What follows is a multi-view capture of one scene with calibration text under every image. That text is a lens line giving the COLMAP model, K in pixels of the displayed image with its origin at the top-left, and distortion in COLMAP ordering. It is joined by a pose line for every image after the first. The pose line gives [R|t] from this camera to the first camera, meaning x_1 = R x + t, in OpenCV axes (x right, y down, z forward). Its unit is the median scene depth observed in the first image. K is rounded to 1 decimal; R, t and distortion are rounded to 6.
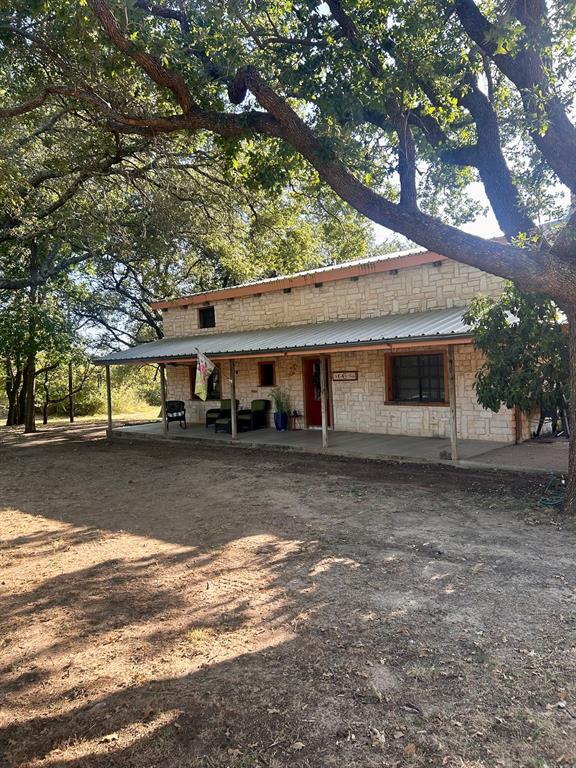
lens RADIAL K [[569.3, 0, 288.0], [0, 569.3, 384.0], [0, 0, 1]] dist [0.037151, -0.003301]
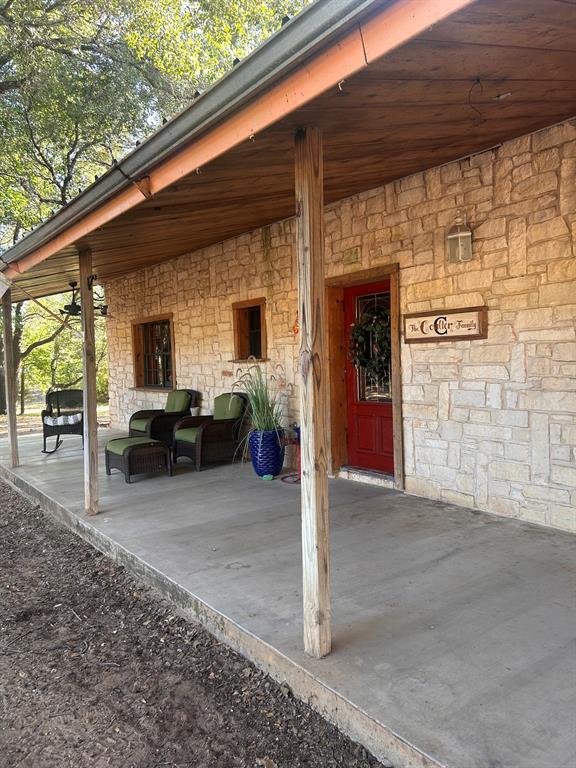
lens RADIAL K [[569.3, 0, 288.0], [0, 569.3, 384.0], [0, 0, 1]] dist [0.037151, -0.003301]
pose [[0.981966, 0.023107, -0.187640, 0.071717], [-0.018892, 0.999528, 0.024221, 0.011023], [0.188111, -0.020239, 0.981939, 0.634754]]
